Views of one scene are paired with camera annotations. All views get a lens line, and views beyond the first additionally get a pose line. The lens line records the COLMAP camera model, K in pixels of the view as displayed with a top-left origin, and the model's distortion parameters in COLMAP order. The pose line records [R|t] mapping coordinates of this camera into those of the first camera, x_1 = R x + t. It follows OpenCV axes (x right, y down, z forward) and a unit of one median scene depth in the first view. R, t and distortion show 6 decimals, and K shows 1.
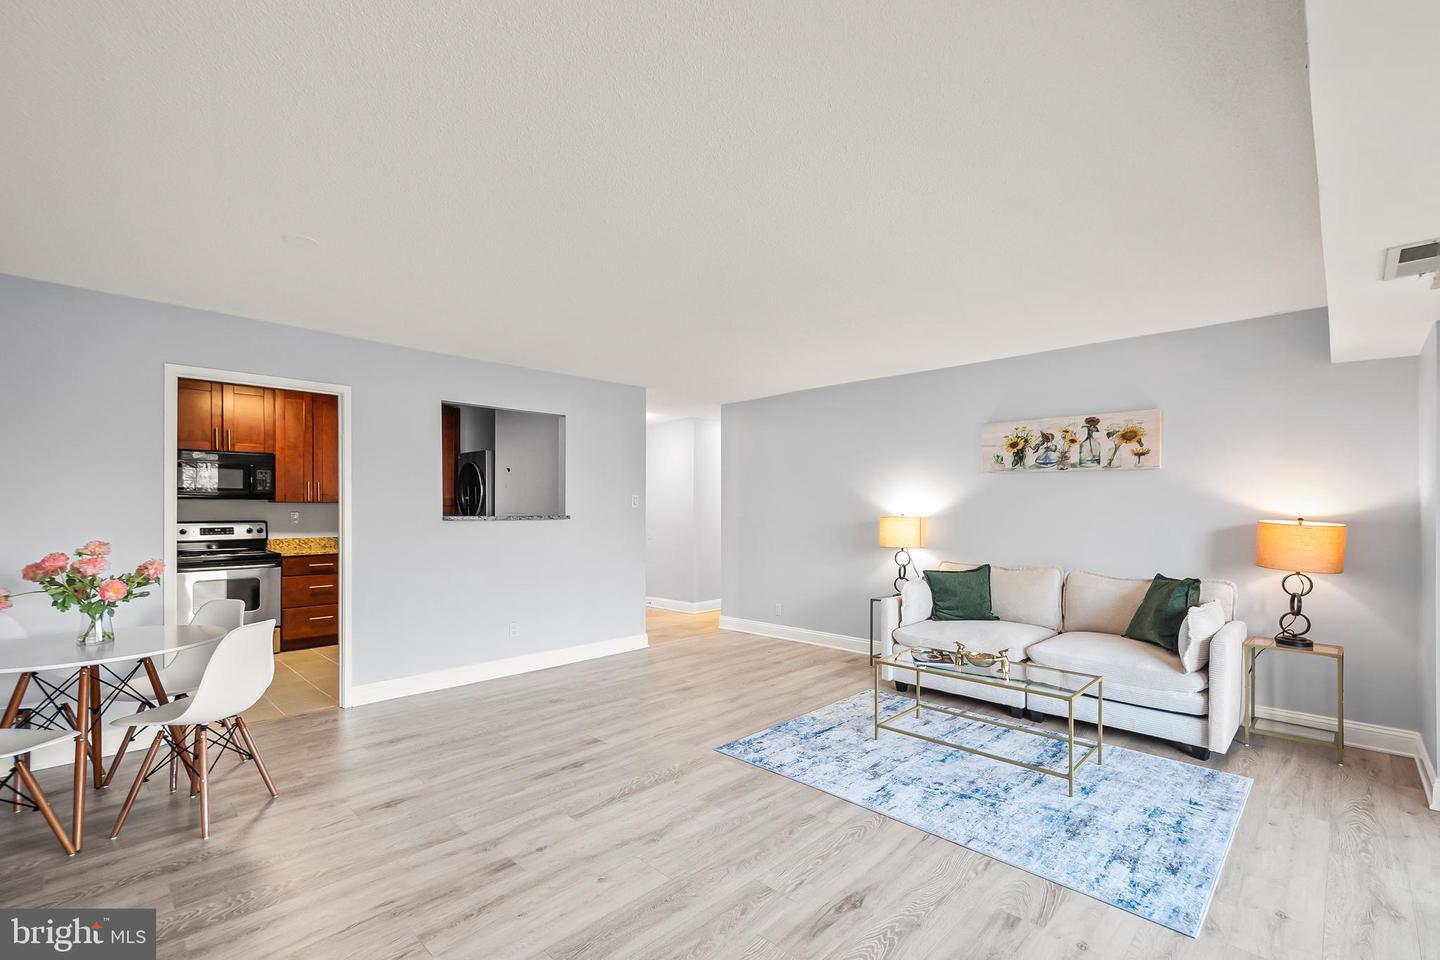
lens RADIAL K [[646.3, 0, 715.5], [0, 646.3, 509.4], [0, 0, 1]] dist [0.010753, -0.002155]
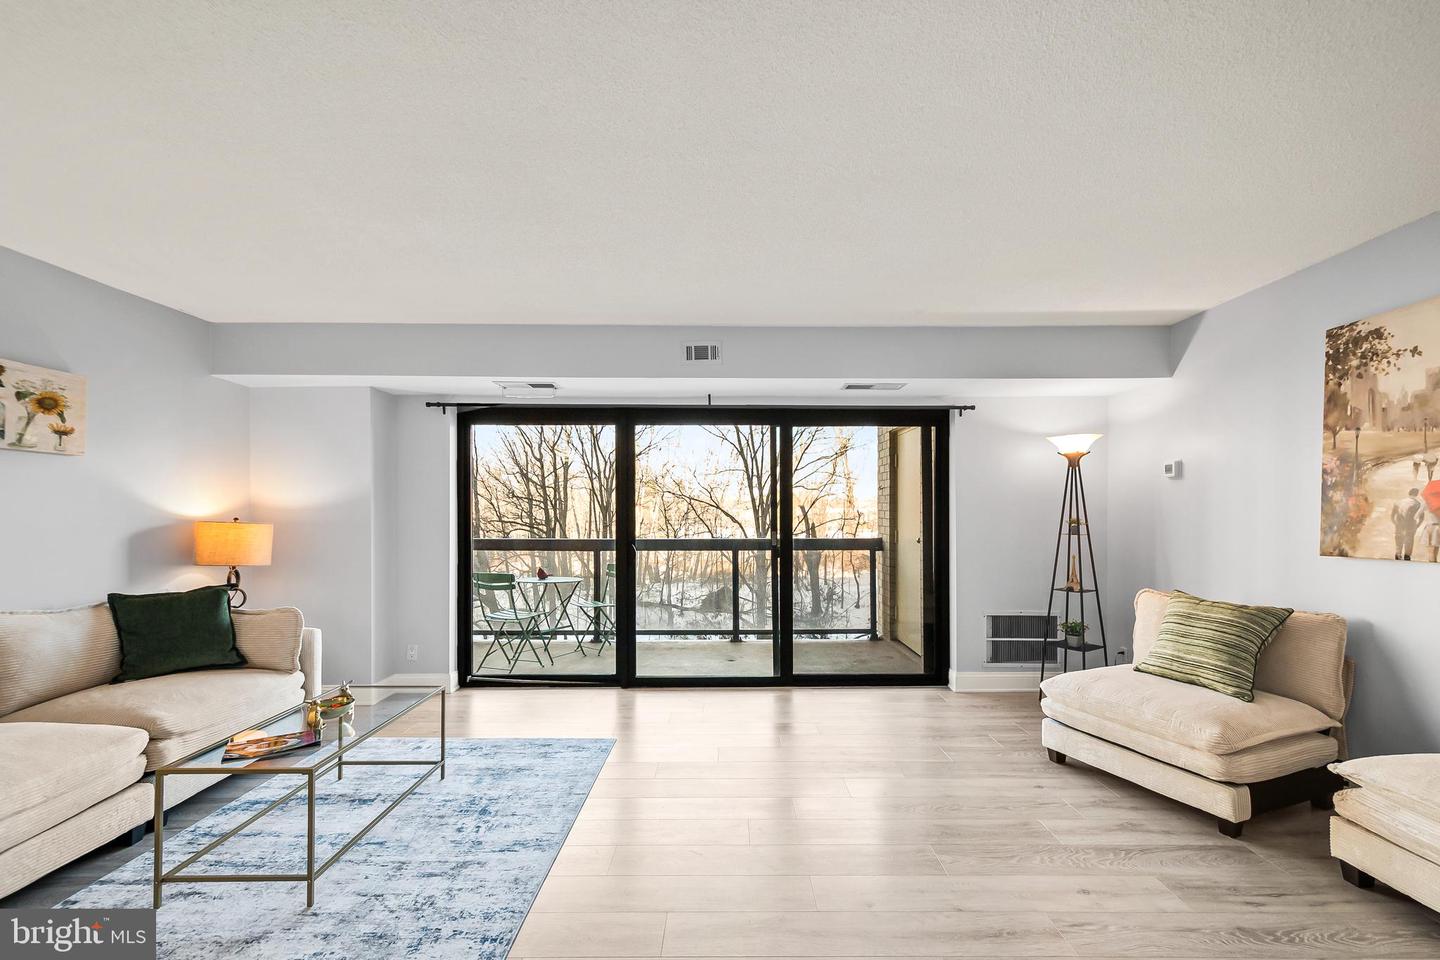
lens RADIAL K [[646.3, 0, 745.6], [0, 646.3, 510.0], [0, 0, 1]] dist [0.010753, -0.002155]
pose [[-0.739272, 0.000215, 0.673407, -0.370625], [0.001383, 0.999998, 0.001199, -0.000266], [-0.673405, 0.001818, -0.739271, 0.994688]]
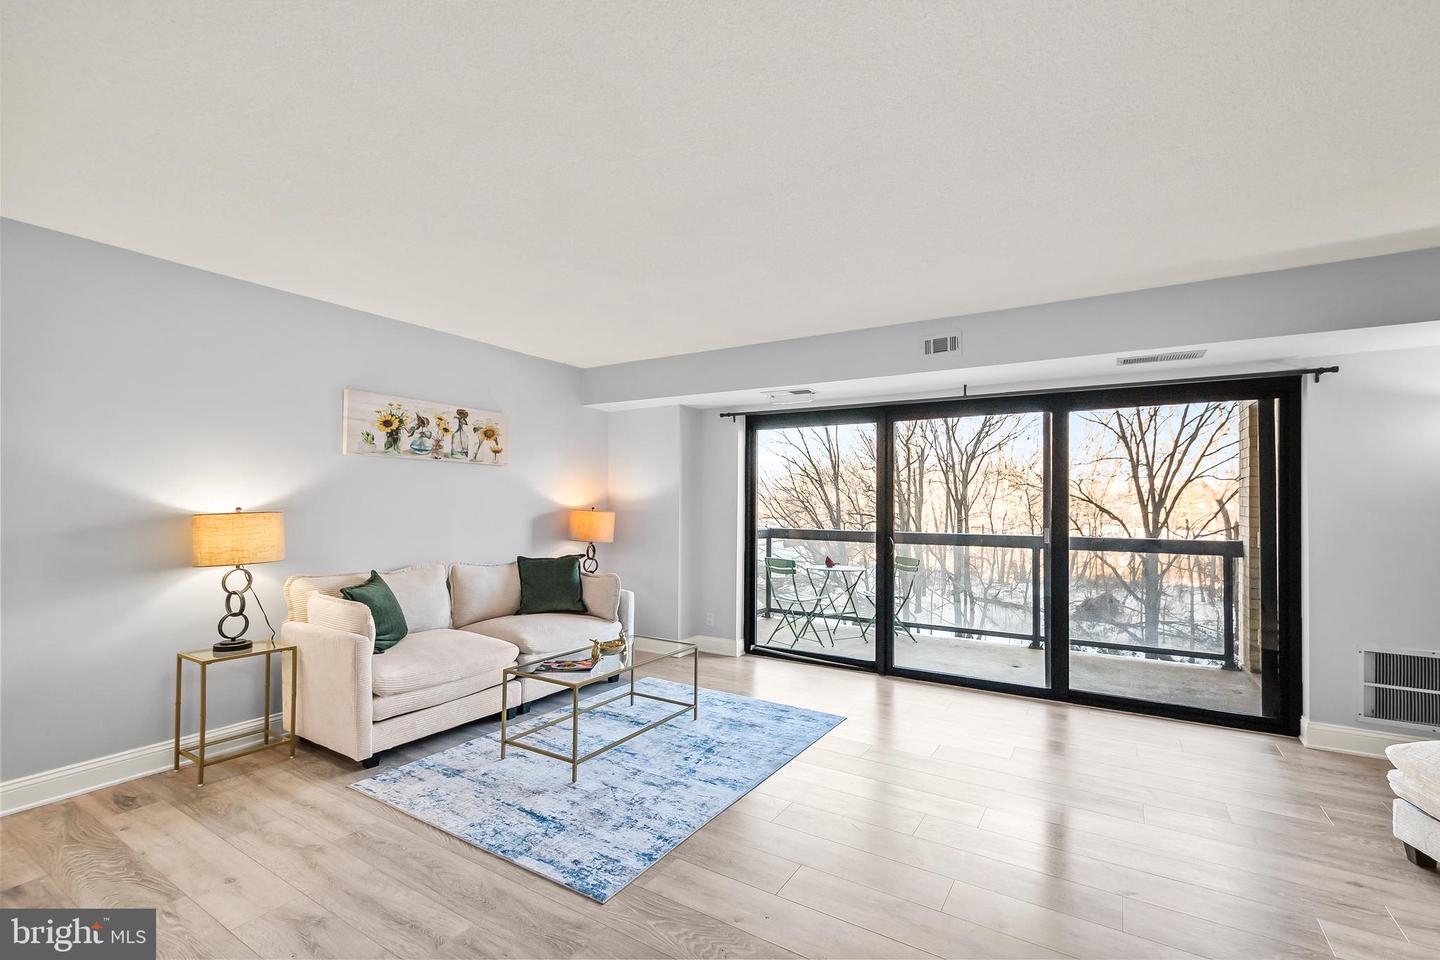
lens RADIAL K [[646.3, 0, 737.4], [0, 646.3, 500.8], [0, 0, 1]] dist [0.010753, -0.002155]
pose [[-0.263337, 0.000681, 0.964704, -0.511556], [-0.005162, 0.999984, -0.002115, -0.000525], [-0.964690, -0.005537, -0.263330, 0.867364]]
